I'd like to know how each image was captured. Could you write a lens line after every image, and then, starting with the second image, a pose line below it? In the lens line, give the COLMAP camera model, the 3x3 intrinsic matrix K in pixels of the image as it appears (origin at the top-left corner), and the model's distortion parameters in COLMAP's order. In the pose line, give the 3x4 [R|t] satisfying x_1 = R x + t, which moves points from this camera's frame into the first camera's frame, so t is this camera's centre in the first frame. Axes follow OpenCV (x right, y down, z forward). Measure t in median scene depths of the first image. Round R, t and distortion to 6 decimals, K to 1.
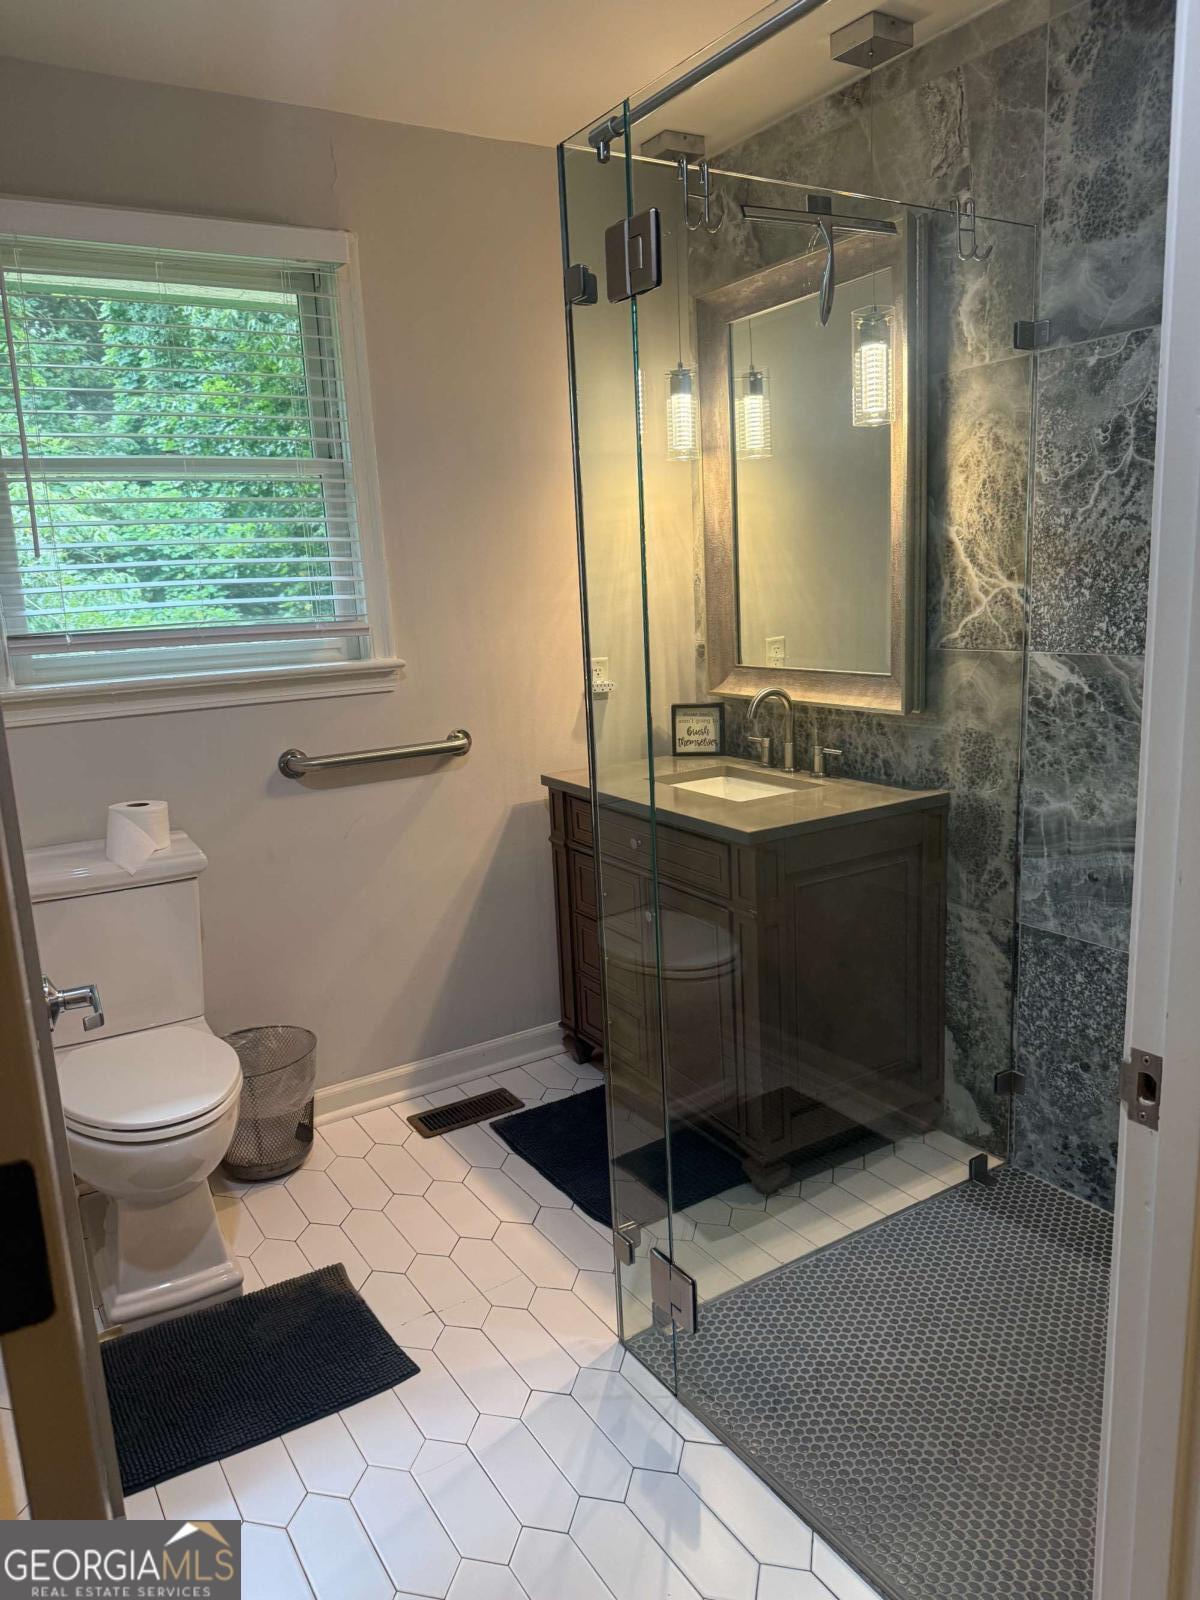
lens RADIAL K [[1111.5, 0, 602.4], [0, 1111.5, 803.8], [0, 0, 1]] dist [0.153865, -0.281837]
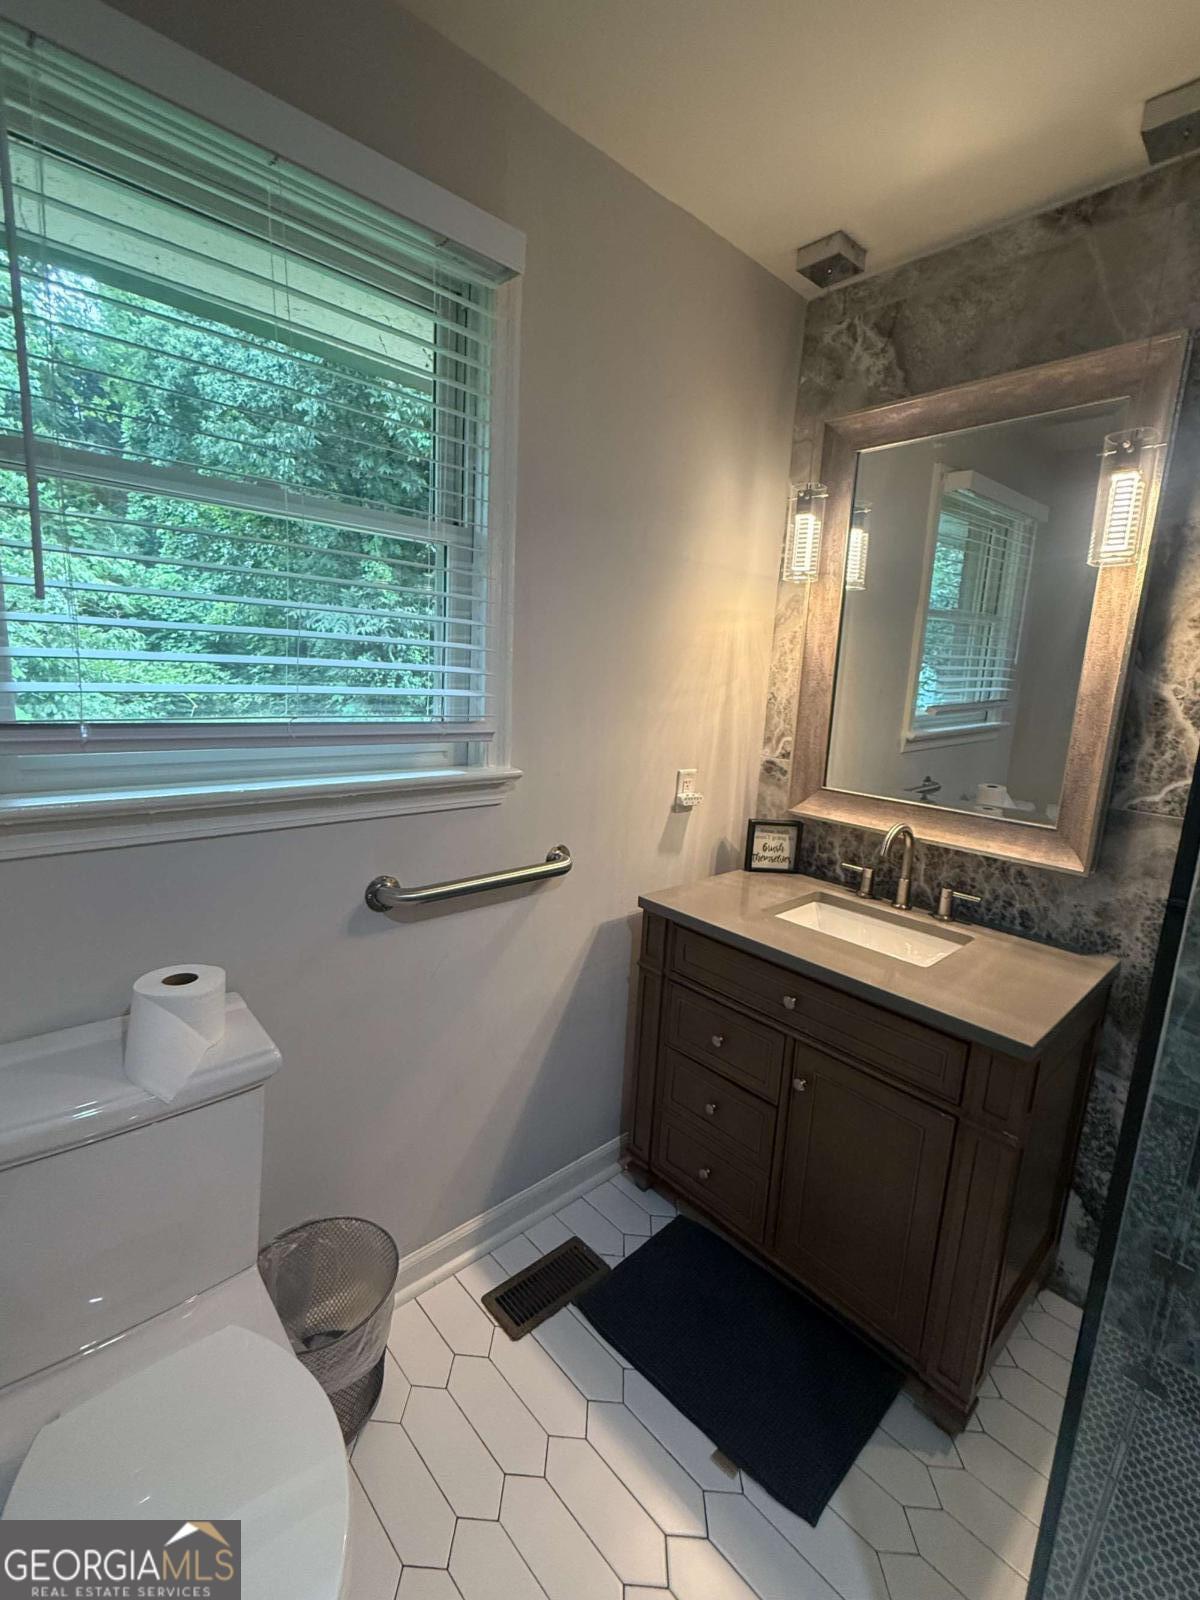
lens RADIAL K [[703.2, 0, 605.2], [0, 703.2, 800.7], [0, 0, 1]] dist [0.010623, -0.015216]
pose [[0.976258, 0.059658, 0.208236, -0.254409], [-0.056402, 0.998176, -0.021543, -0.110906], [-0.209141, 0.009287, 0.977841, 0.531521]]
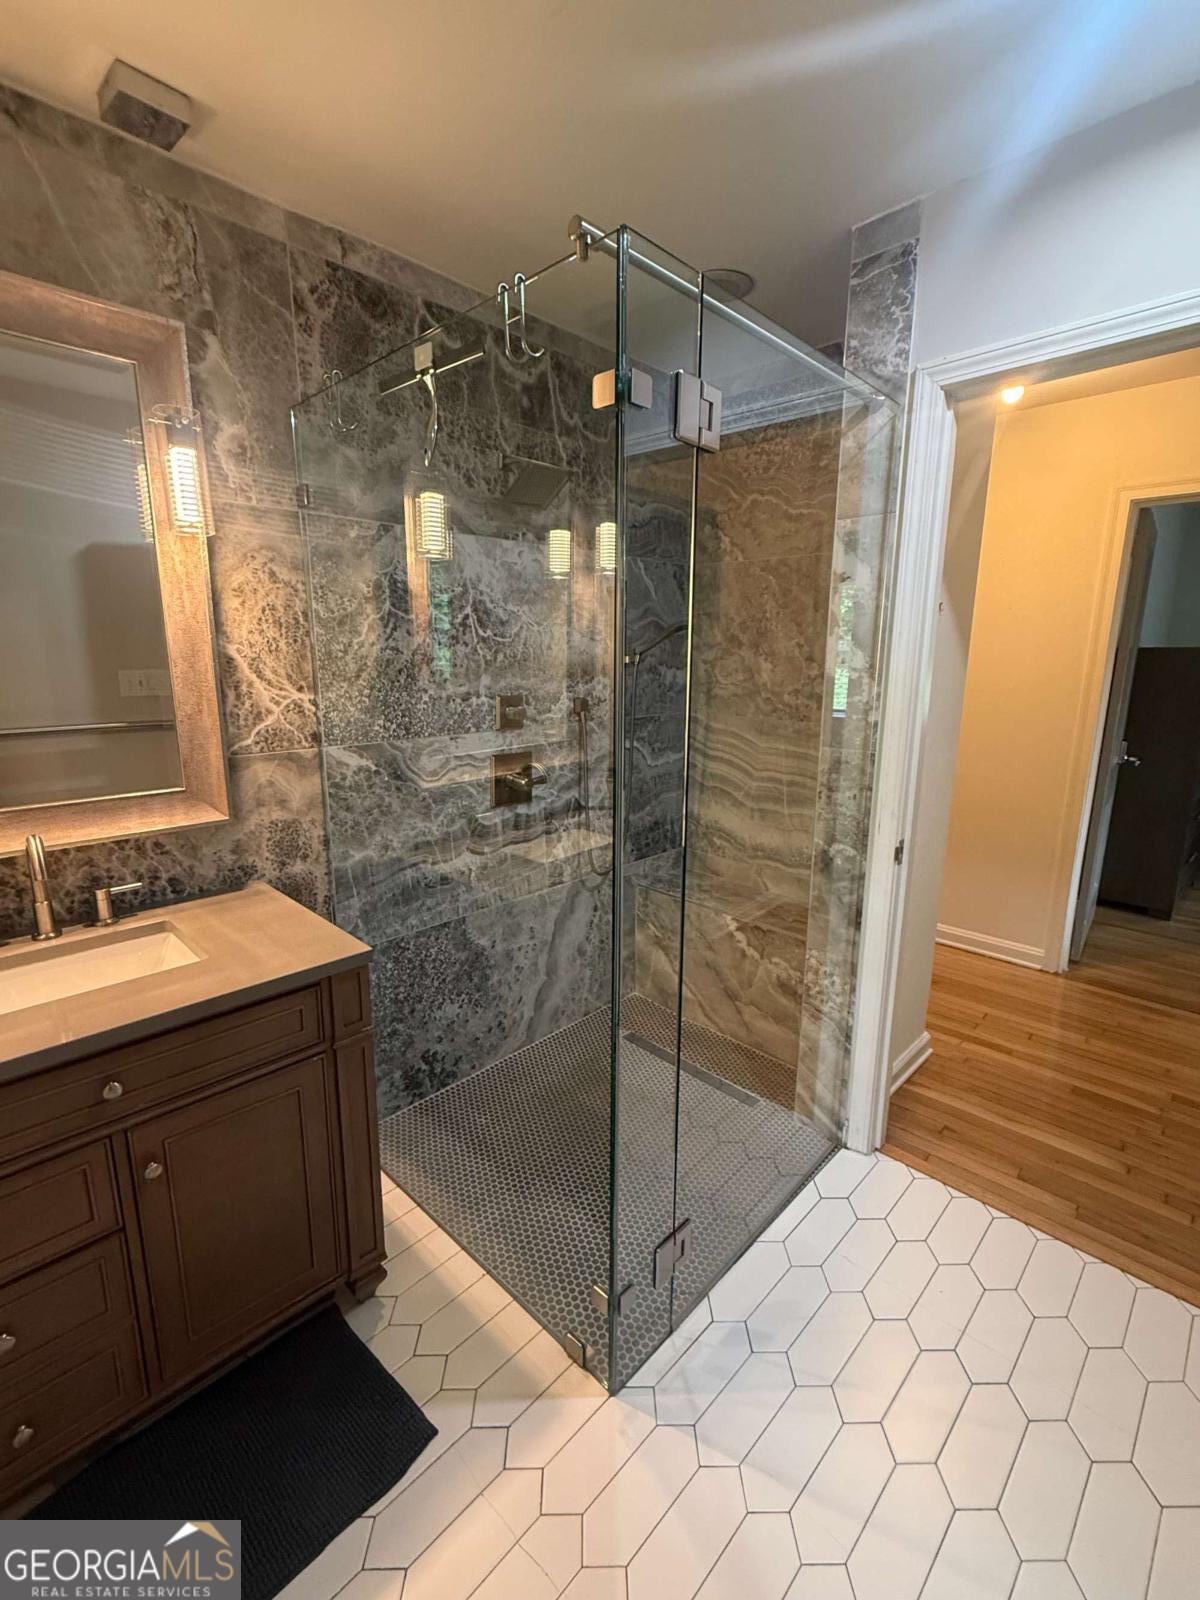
lens RADIAL K [[705.5, 0, 580.8], [0, 705.5, 802.6], [0, 0, 1]] dist [0.004021, 0.000102]
pose [[-0.215130, -0.159555, 0.963463, -0.438256], [0.205730, 0.957019, 0.204425, -0.169008], [-0.954670, 0.242191, -0.173058, 0.831019]]
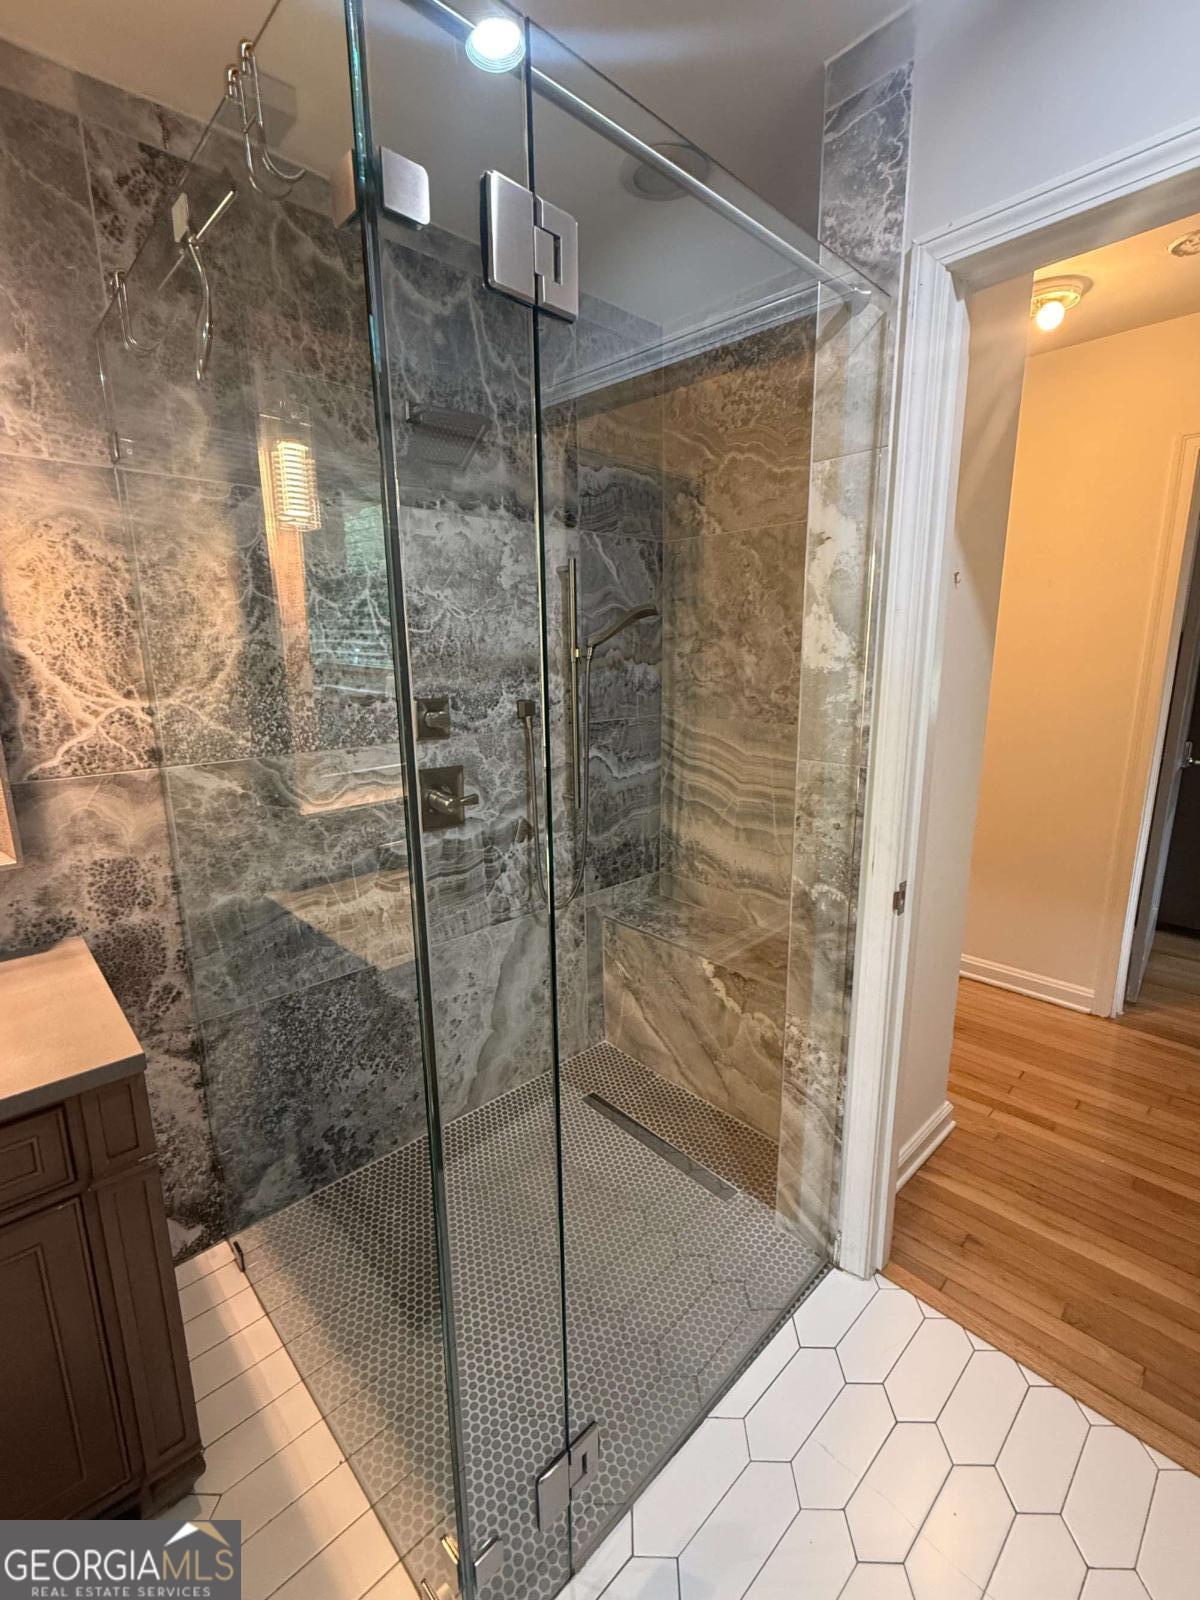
lens RADIAL K [[706.6, 0, 580.7], [0, 706.6, 803.3], [0, 0, 1]] dist [0.002307, 0.000222]
pose [[-0.174308, -0.159200, 0.971737, -0.296594], [0.221222, 0.955286, 0.196188, -0.138450], [-0.959519, 0.249167, -0.131295, 0.695858]]
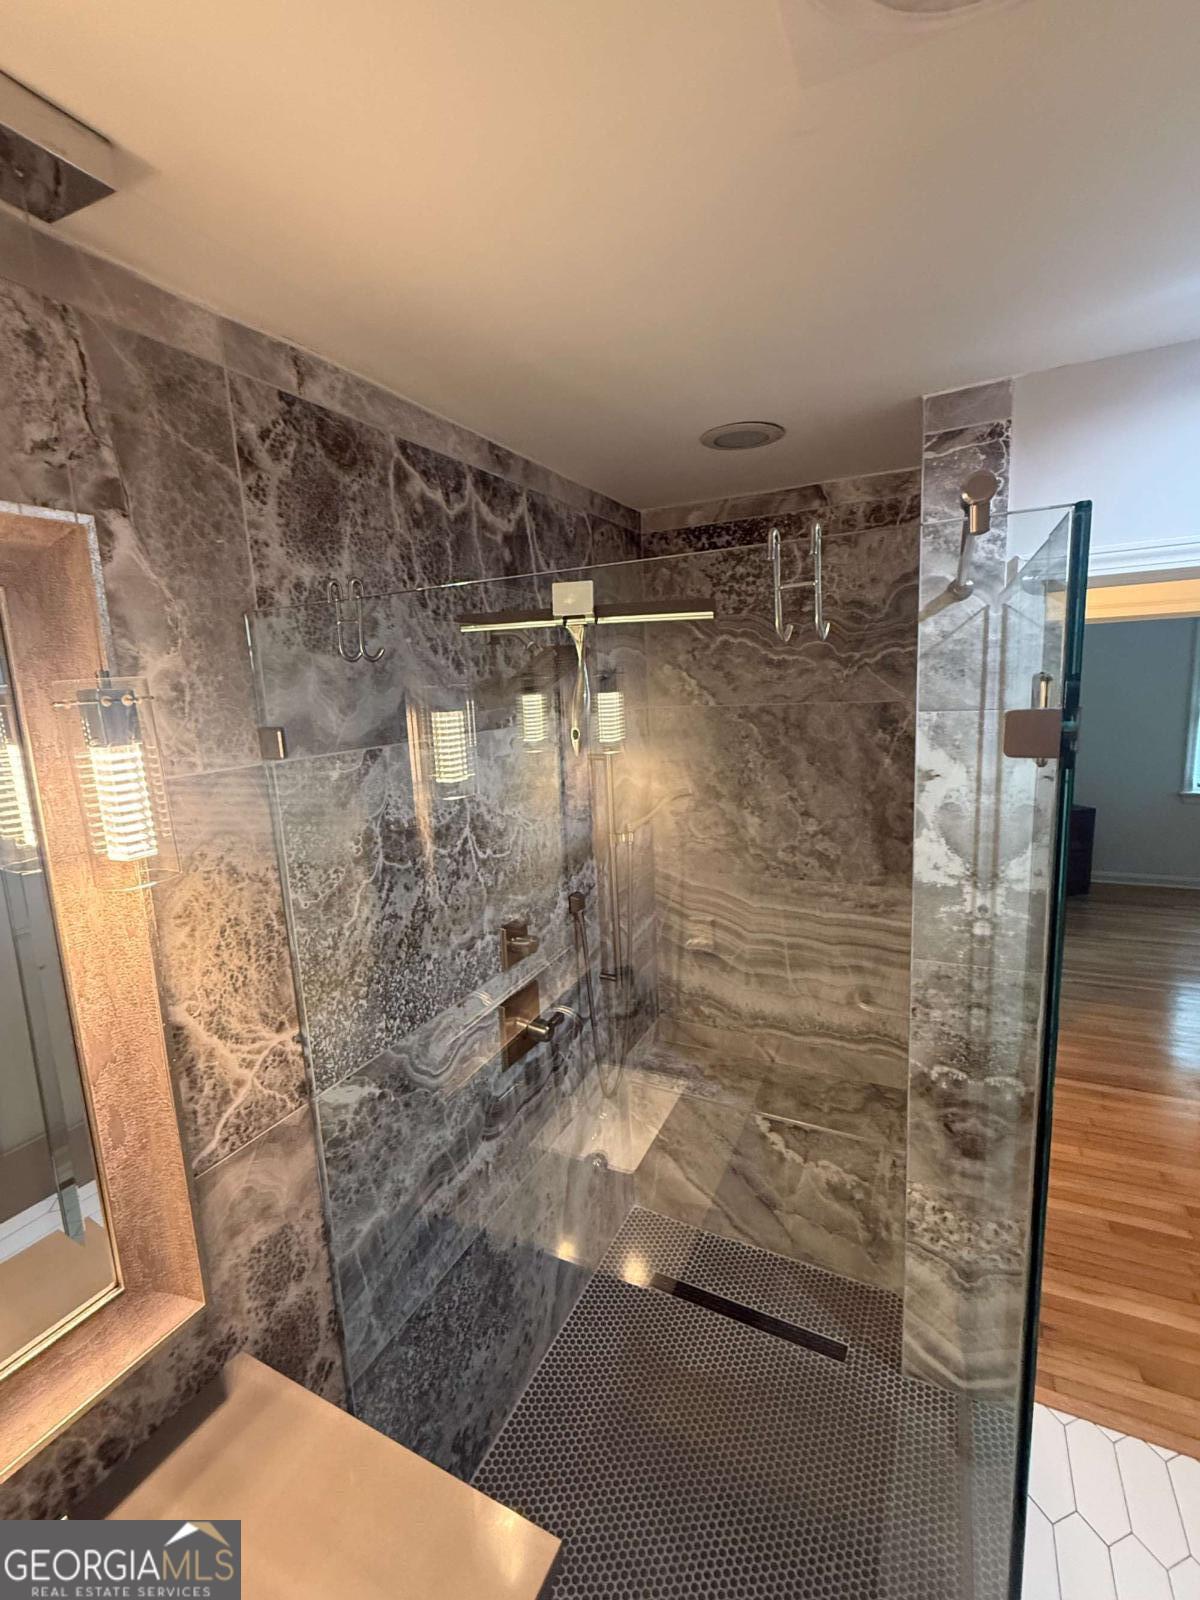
lens RADIAL K [[705.5, 0, 580.8], [0, 705.5, 802.6], [0, 0, 1]] dist [0.004021, 0.000102]
pose [[-0.498526, -0.075960, 0.863540, -0.147890], [0.247761, 0.942115, 0.225905, -0.388283], [-0.830714, 0.326572, -0.450850, 0.949591]]
